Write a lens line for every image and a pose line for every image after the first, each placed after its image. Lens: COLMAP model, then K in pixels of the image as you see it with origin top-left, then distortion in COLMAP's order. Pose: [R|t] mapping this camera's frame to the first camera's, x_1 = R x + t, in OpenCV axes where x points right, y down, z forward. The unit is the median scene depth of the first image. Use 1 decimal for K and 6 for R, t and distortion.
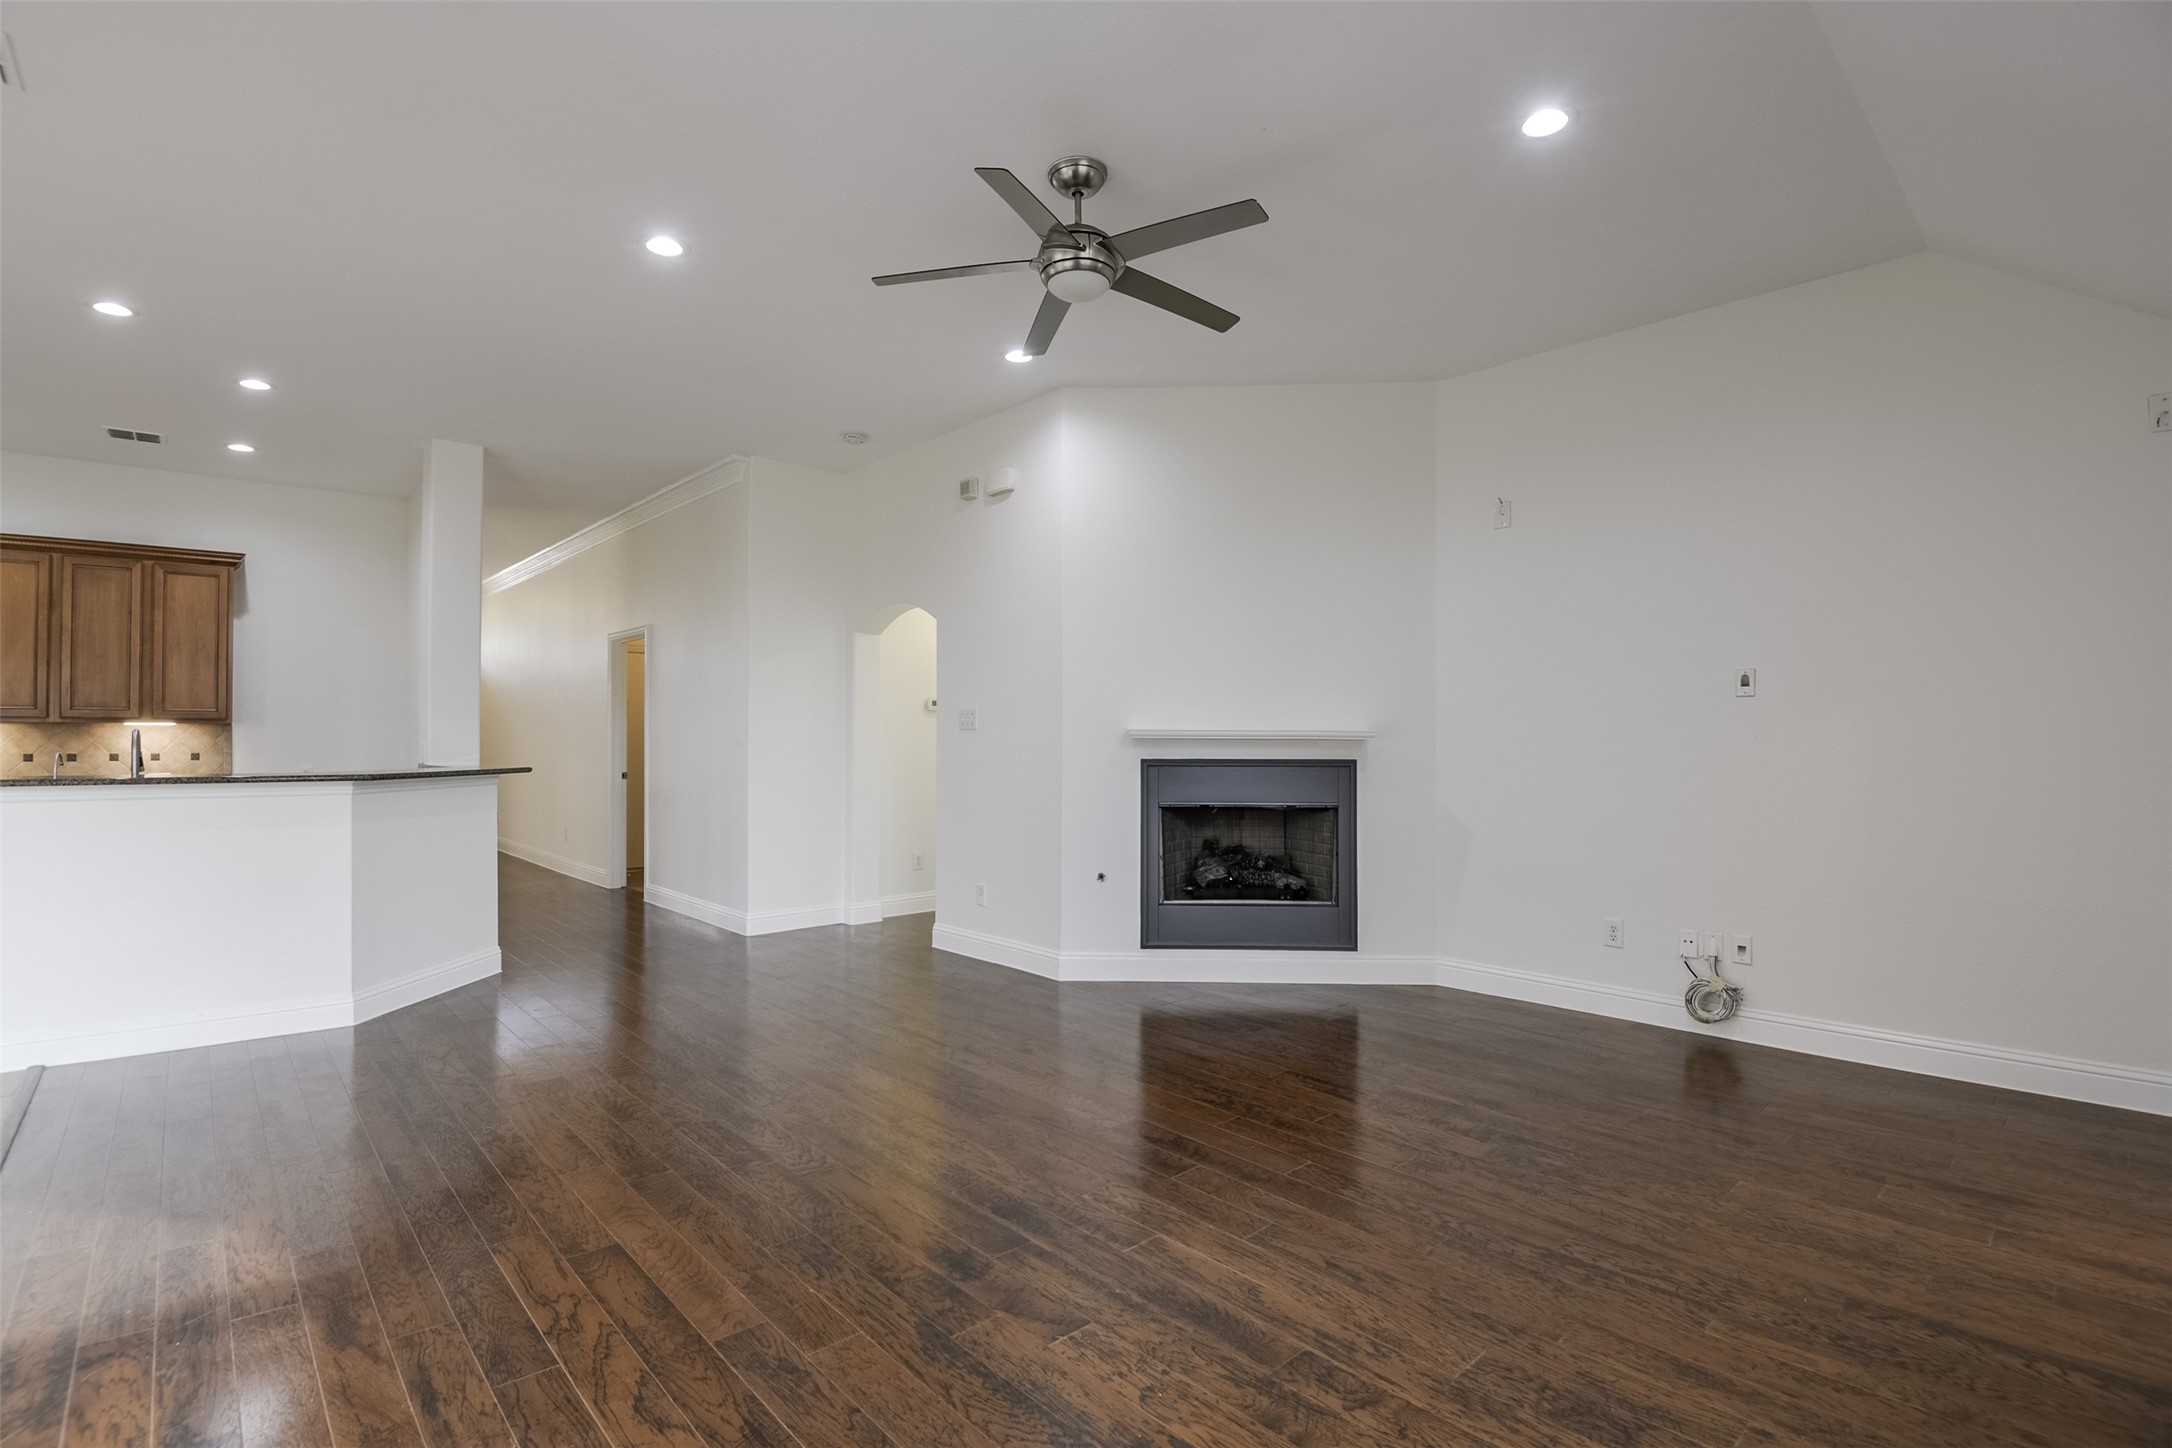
lens RADIAL K [[1014.3, 0, 1086.0], [0, 1014.3, 724.0], [0, 0, 1]] dist [-0.023828, -0.000563]
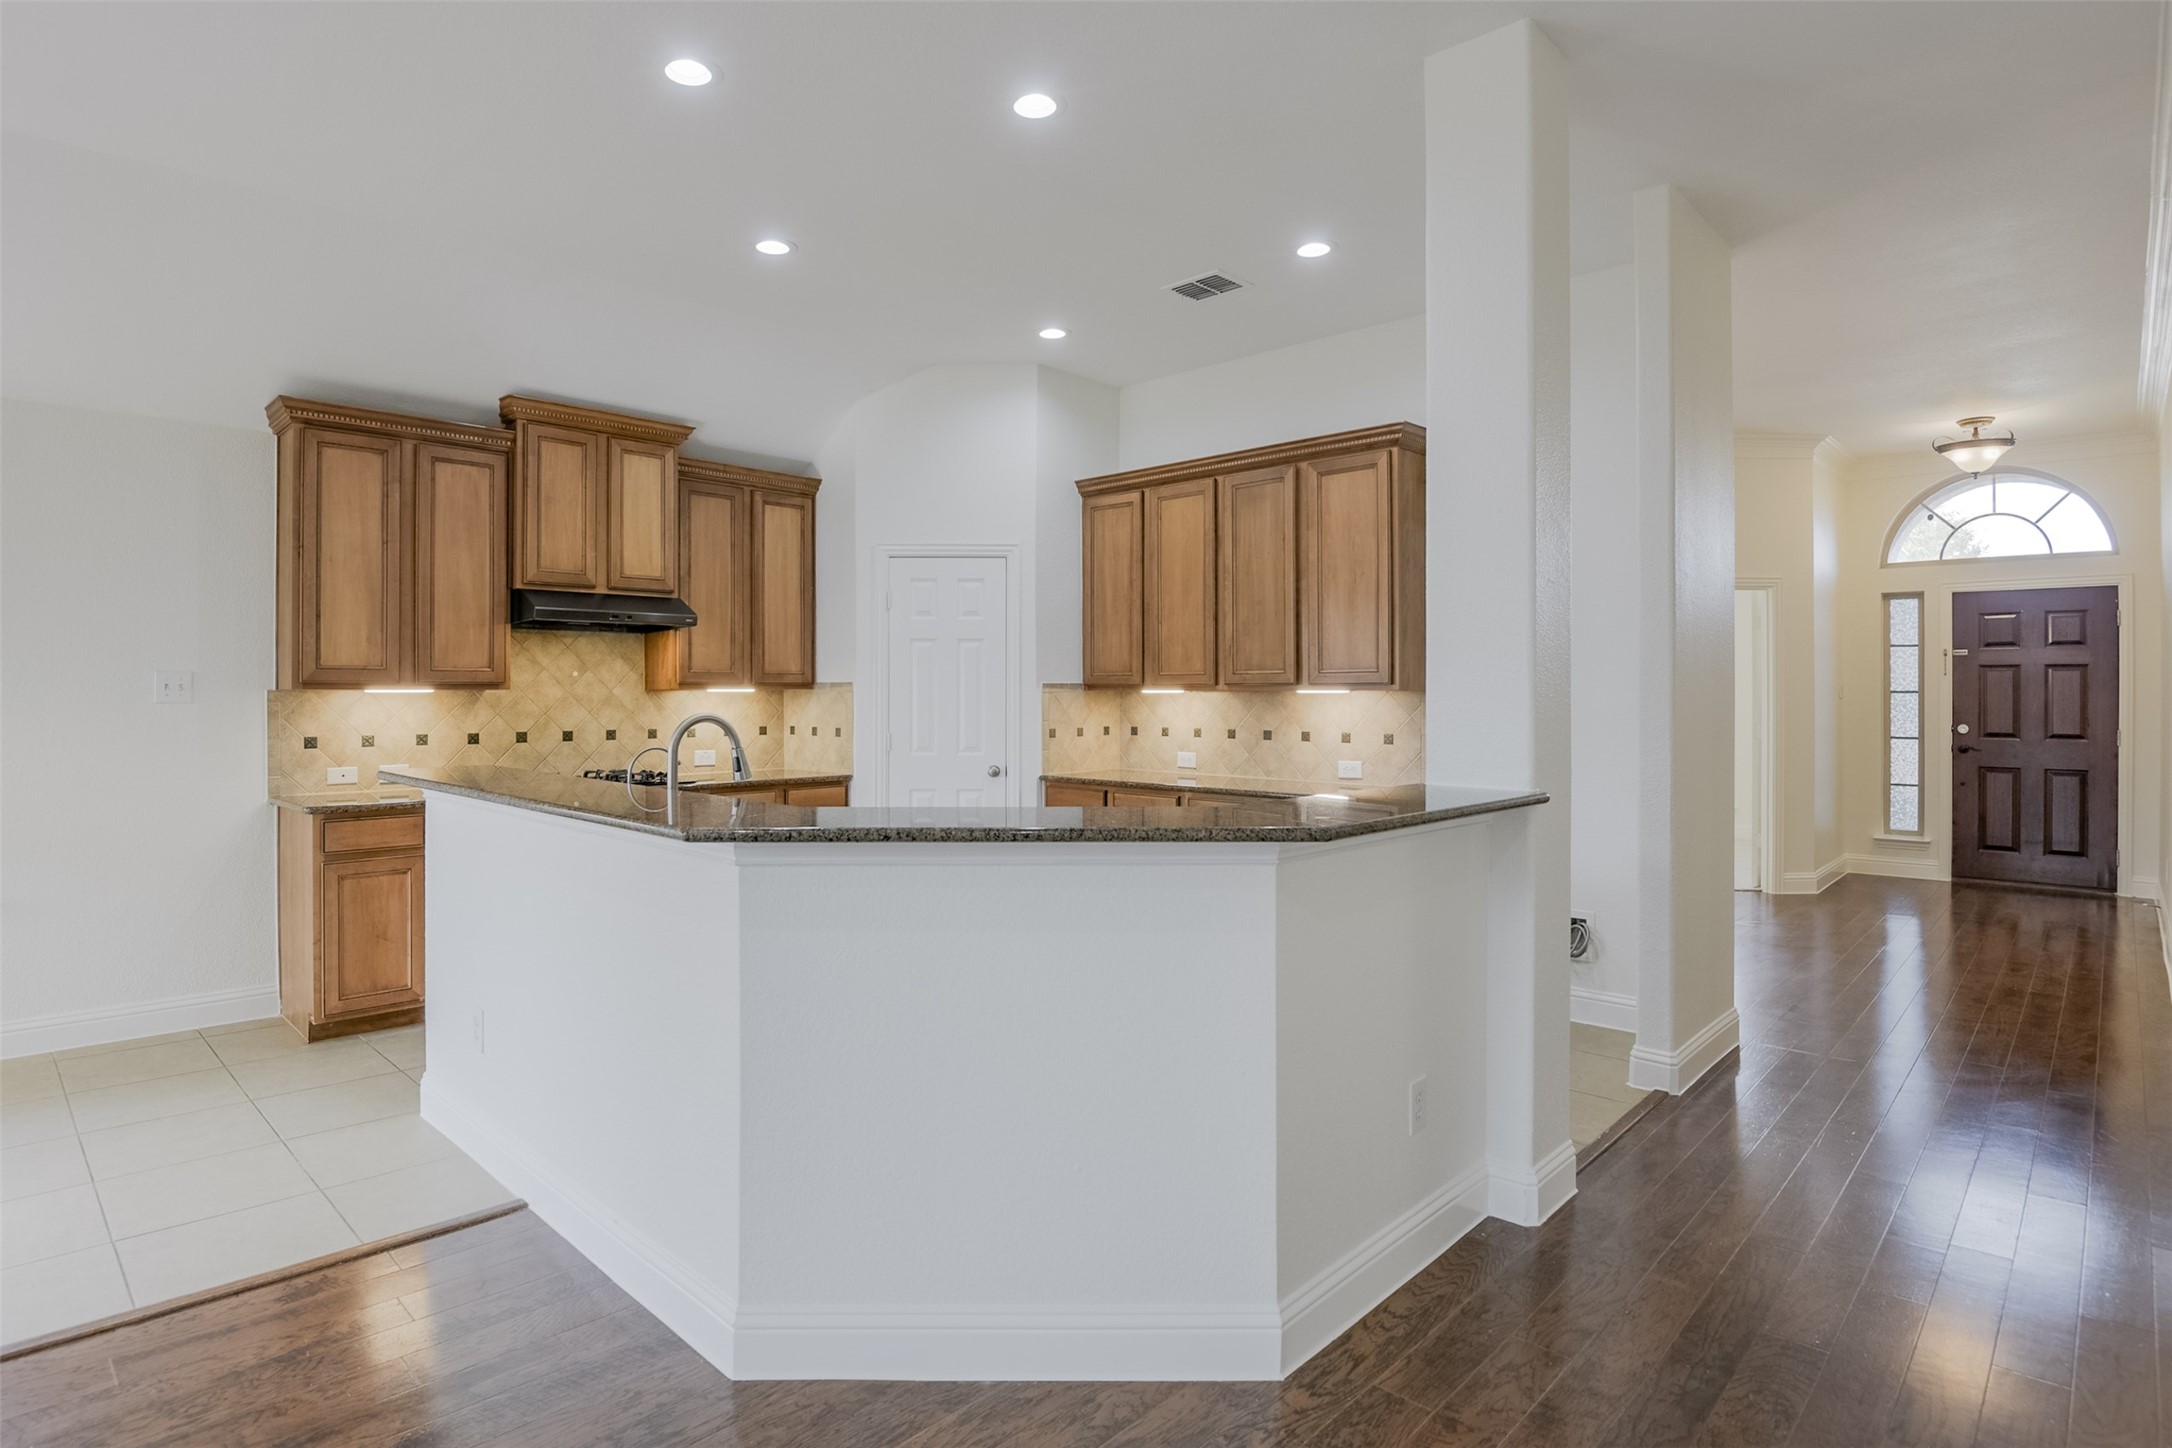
lens RADIAL K [[1127.7, 0, 1041.3], [0, 1127.7, 689.9], [0, 0, 1]] dist [-0.002480, -0.024679]
pose [[0.050500, -0.002974, -0.998720, -0.211929], [0.019118, 0.999815, -0.002010, -0.004547], [0.998541, -0.018992, 0.050547, 1.111150]]
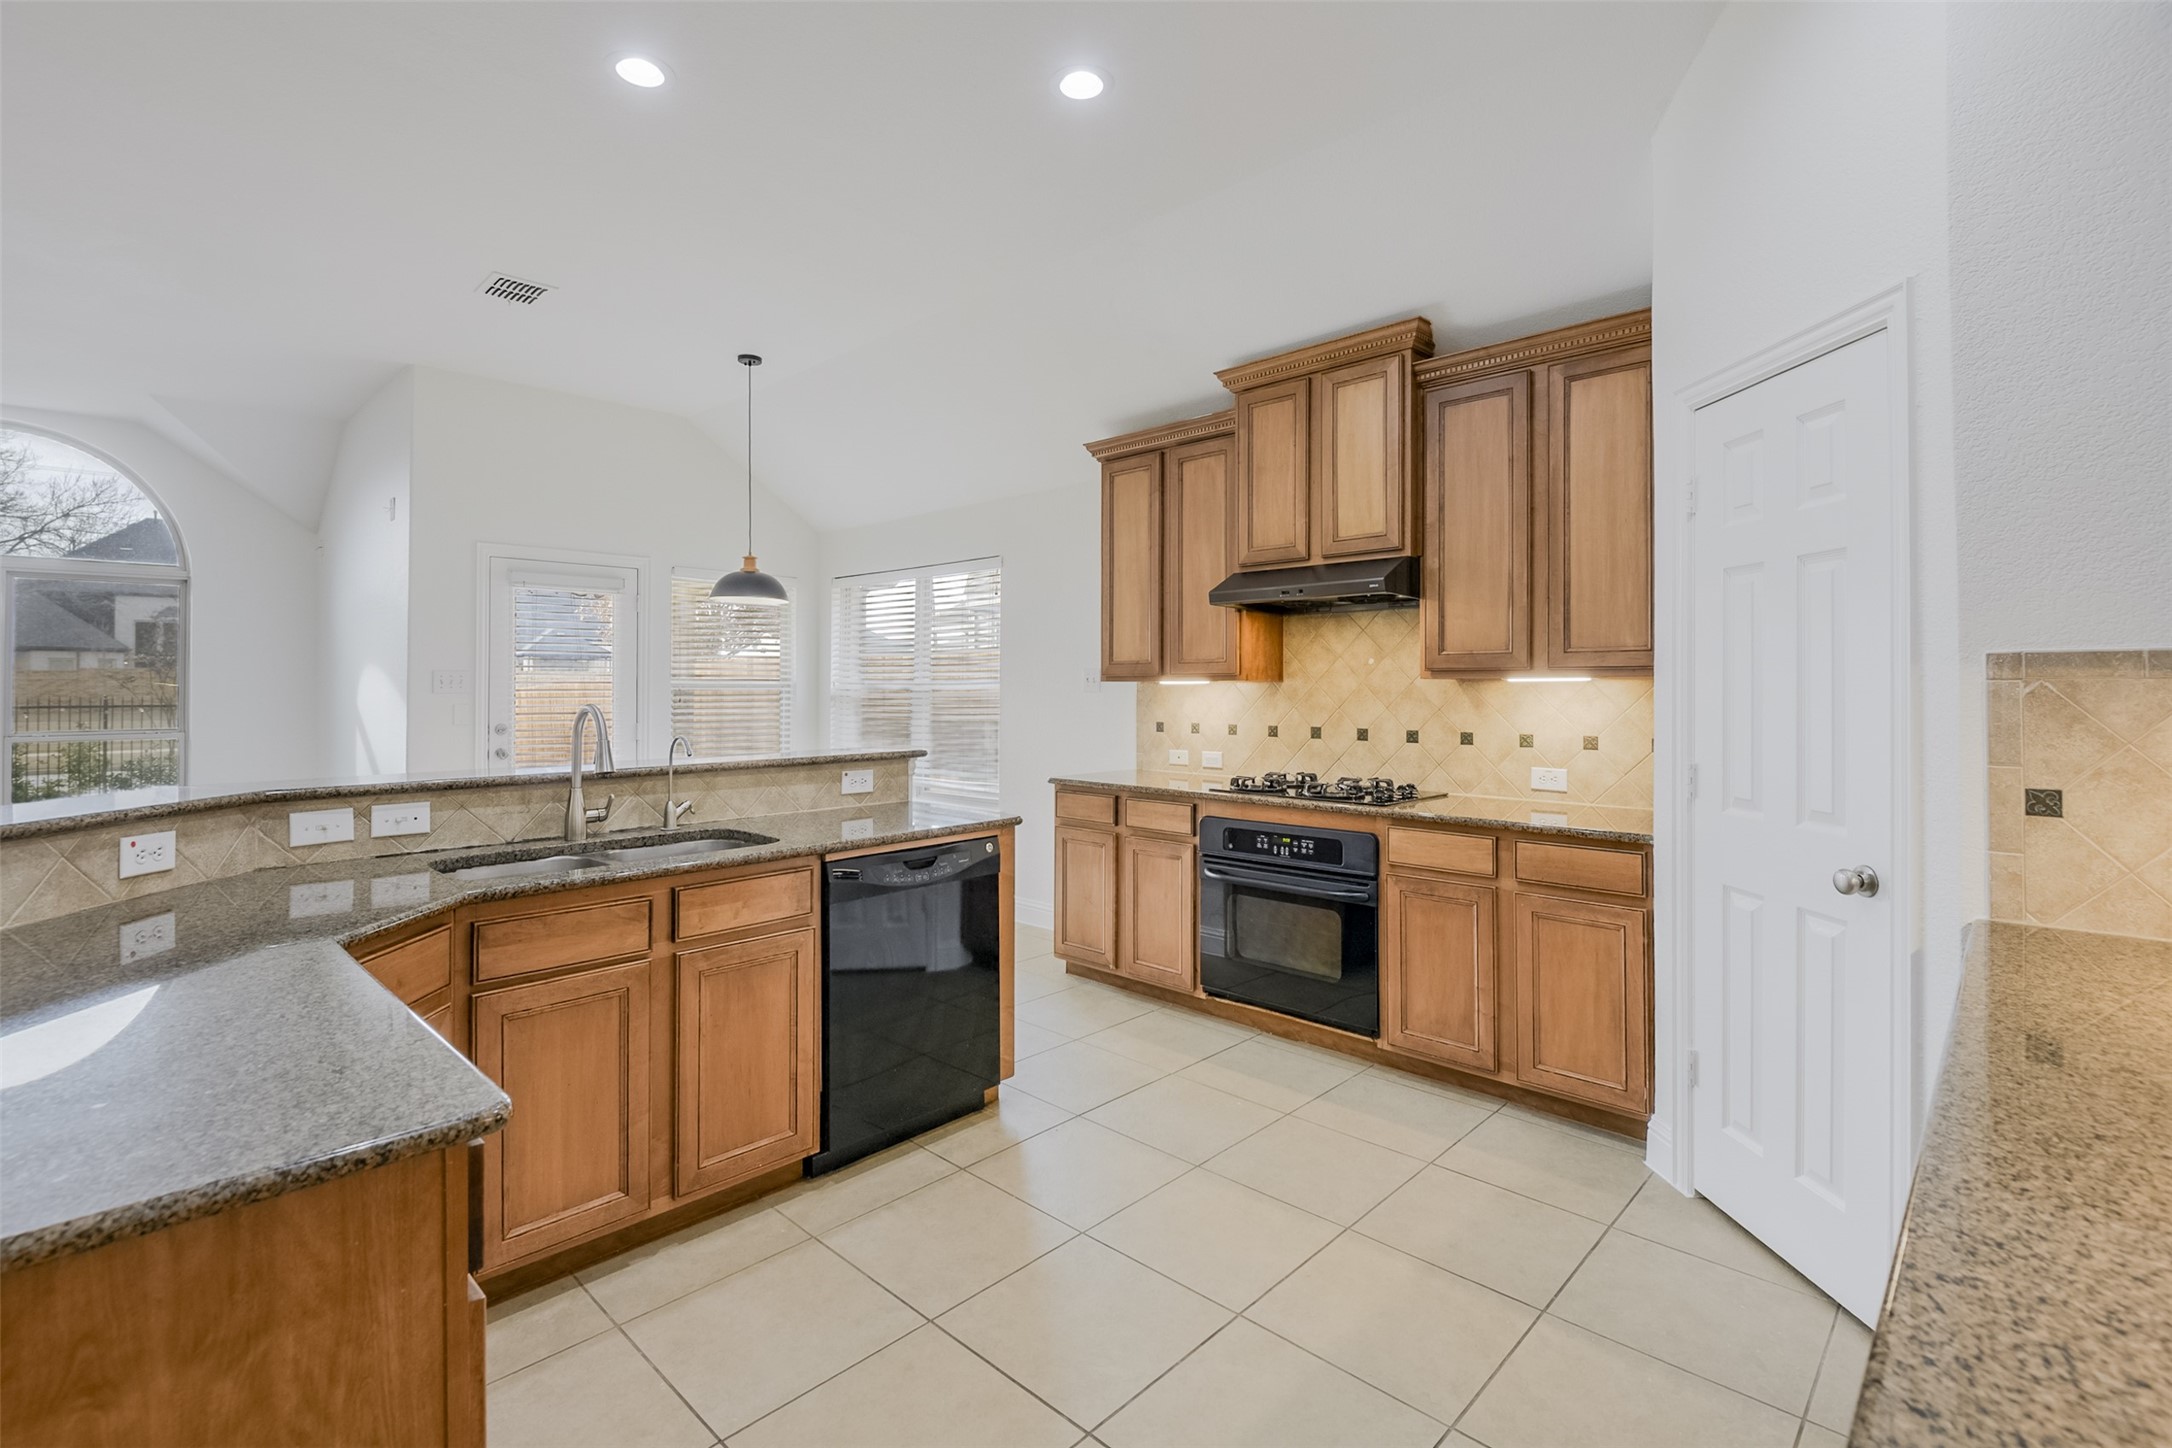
lens RADIAL K [[989.3, 0, 1051.8], [0, 989.3, 680.6], [0, 0, 1]] dist [0.000637, -0.000107]
pose [[-0.998692, 0.002339, -0.051080, -1.136937], [0.003490, 0.999742, -0.022461, 0.002914], [0.051014, -0.022610, -0.998442, 1.563882]]
